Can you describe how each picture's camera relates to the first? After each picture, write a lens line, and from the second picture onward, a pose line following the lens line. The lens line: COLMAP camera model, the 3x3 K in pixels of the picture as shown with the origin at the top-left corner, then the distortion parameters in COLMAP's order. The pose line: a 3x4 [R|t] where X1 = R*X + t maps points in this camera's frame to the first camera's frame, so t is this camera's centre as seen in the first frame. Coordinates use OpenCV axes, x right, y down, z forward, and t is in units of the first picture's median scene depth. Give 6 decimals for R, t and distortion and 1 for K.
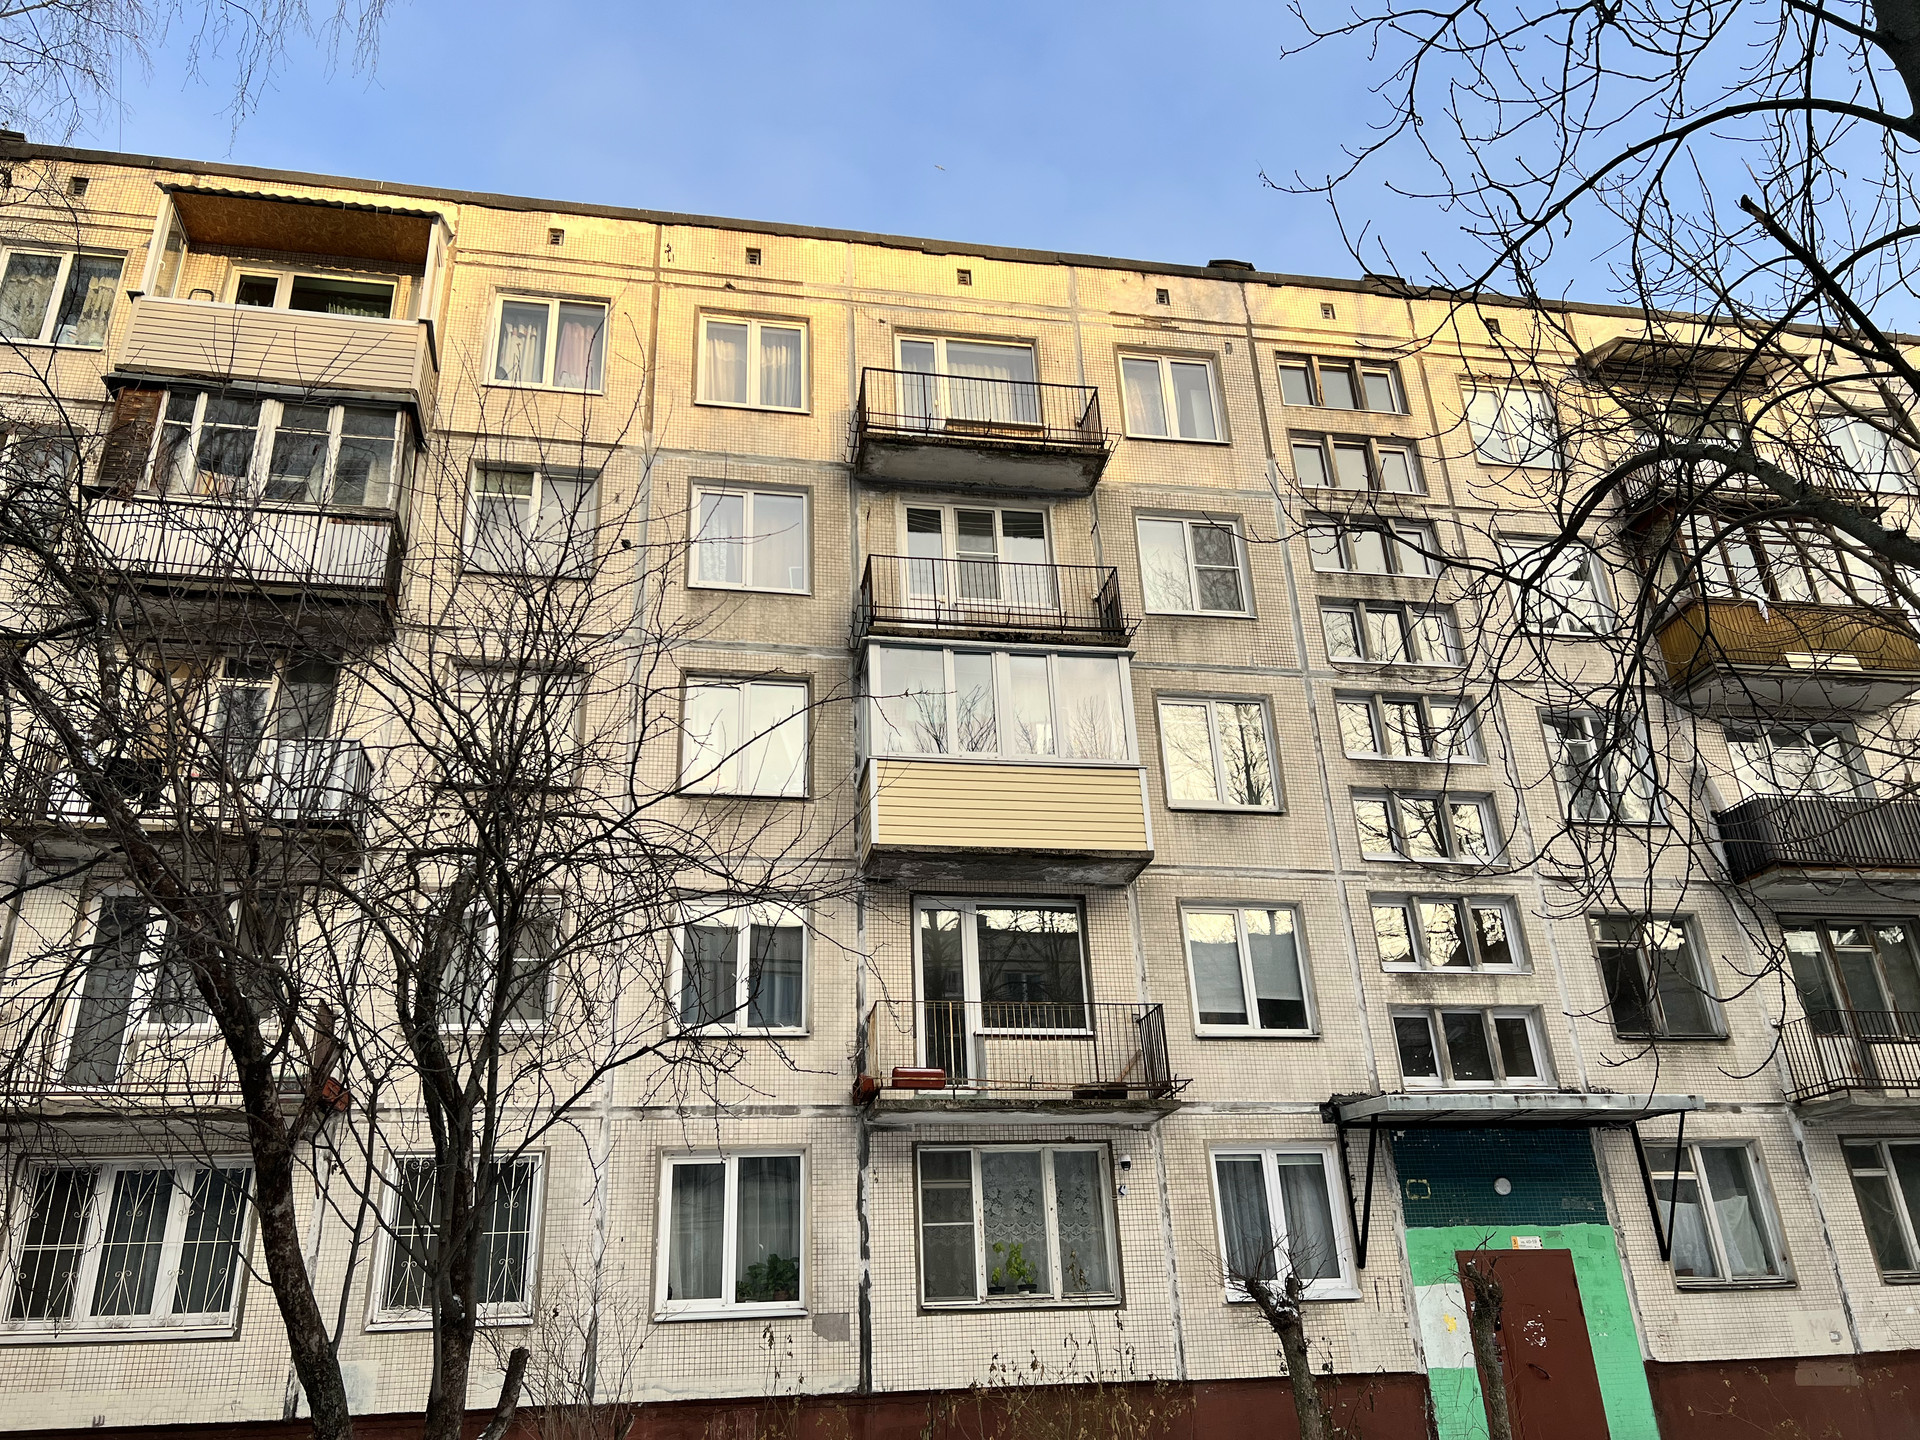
lens RADIAL K [[1443.1, 0, 966.9], [0, 1443.1, 731.3], [0, 0, 1]] dist [0.056941, -0.066052]
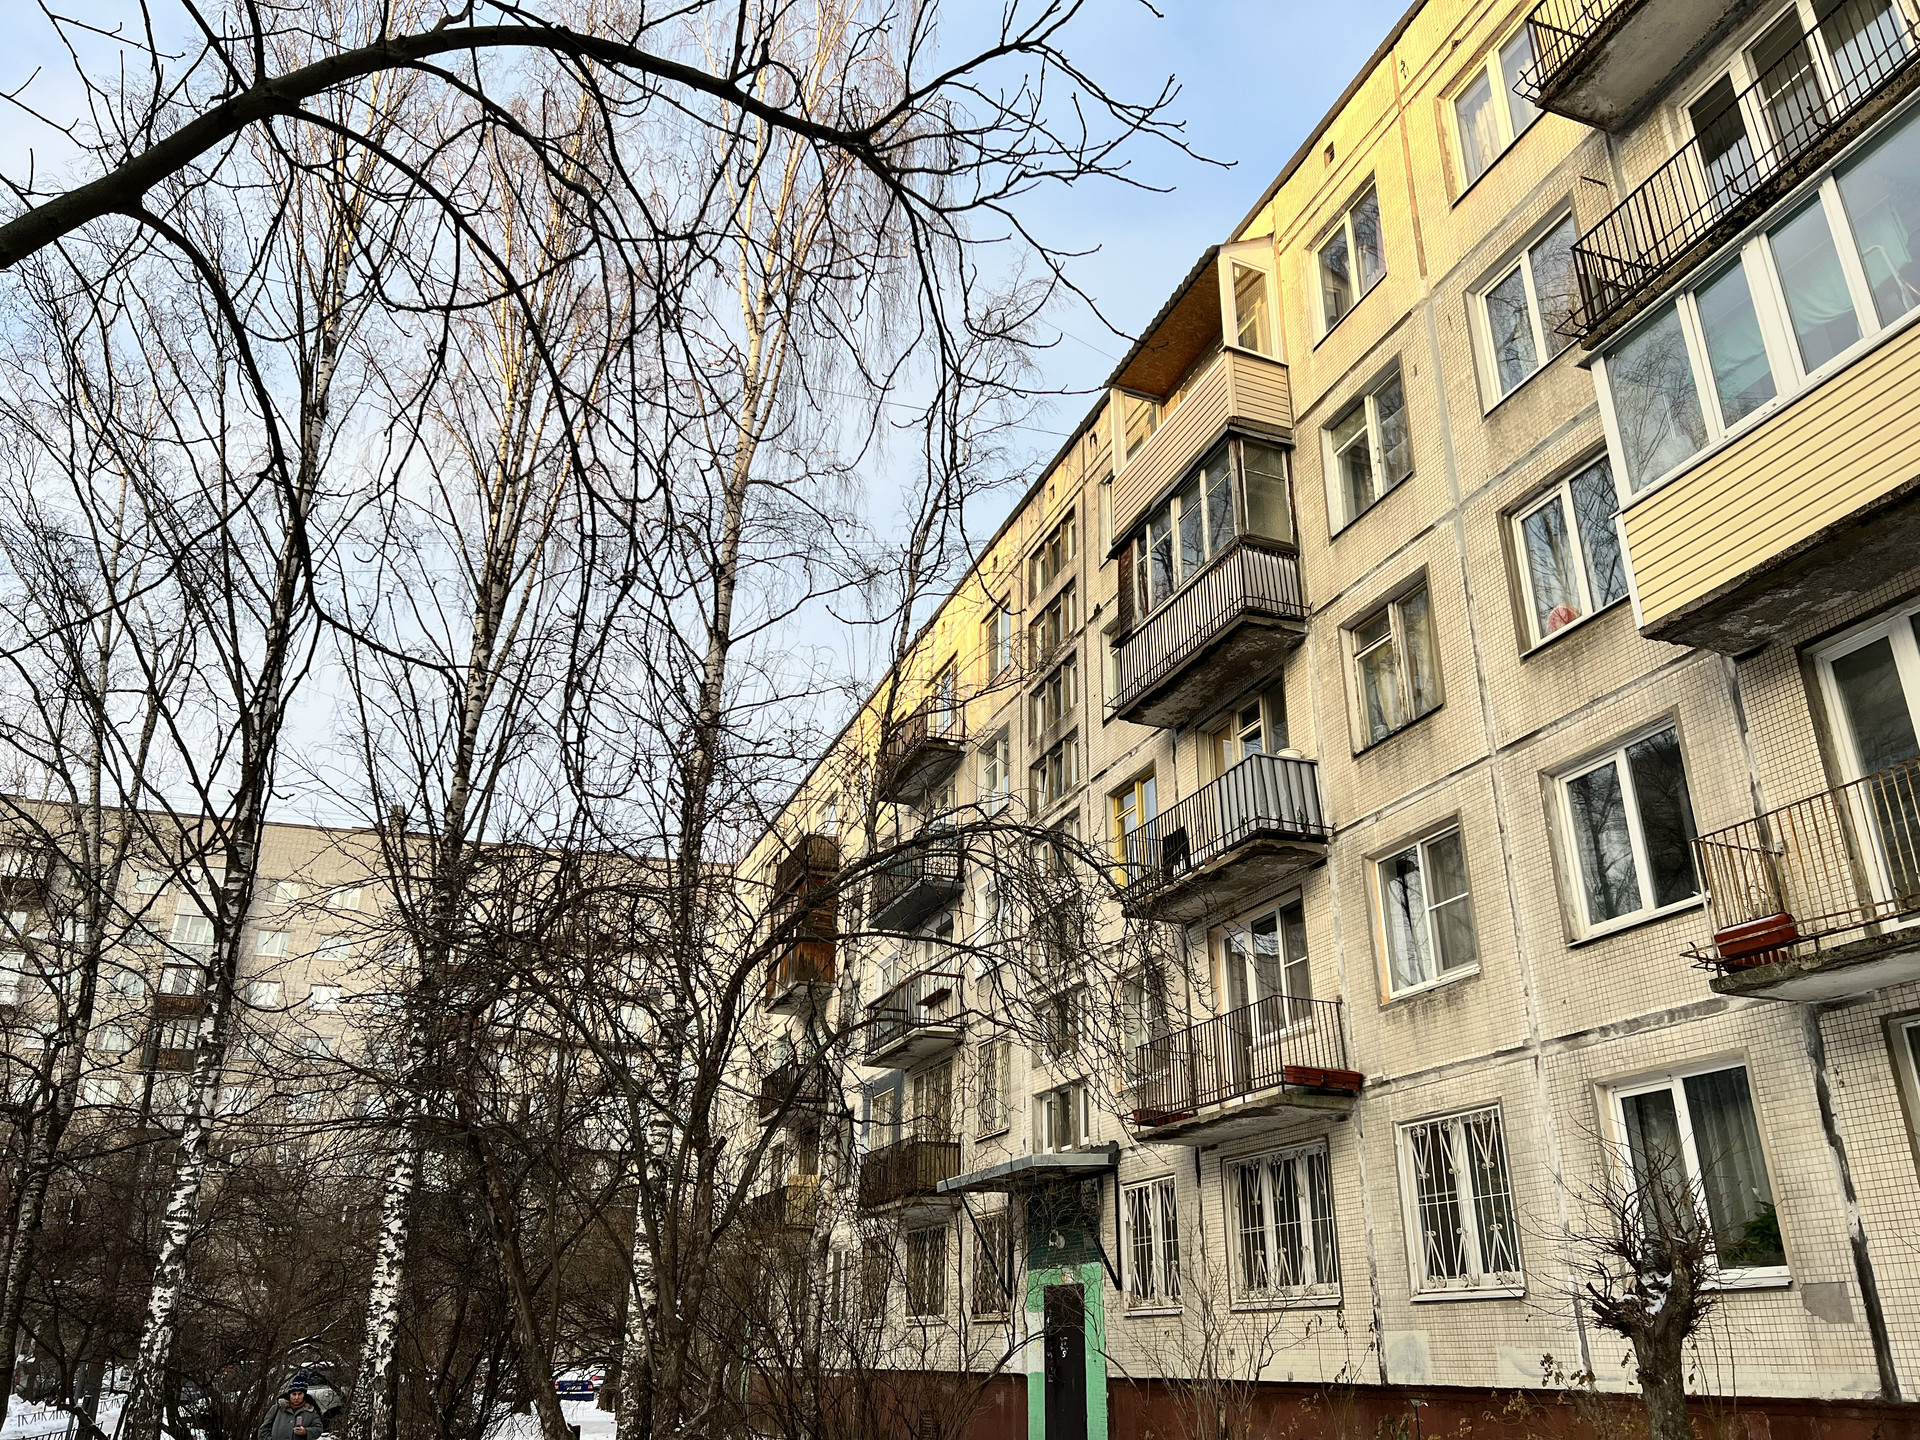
lens RADIAL K [[1443.1, 0, 972.0], [0, 1443.1, 708.8], [0, 0, 1]] dist [0.056941, -0.066052]
pose [[0.184890, -0.358441, -0.915061, 0.539002], [0.398646, 0.878423, -0.263542, 0.177766], [0.898274, -0.316059, 0.305303, 0.497382]]
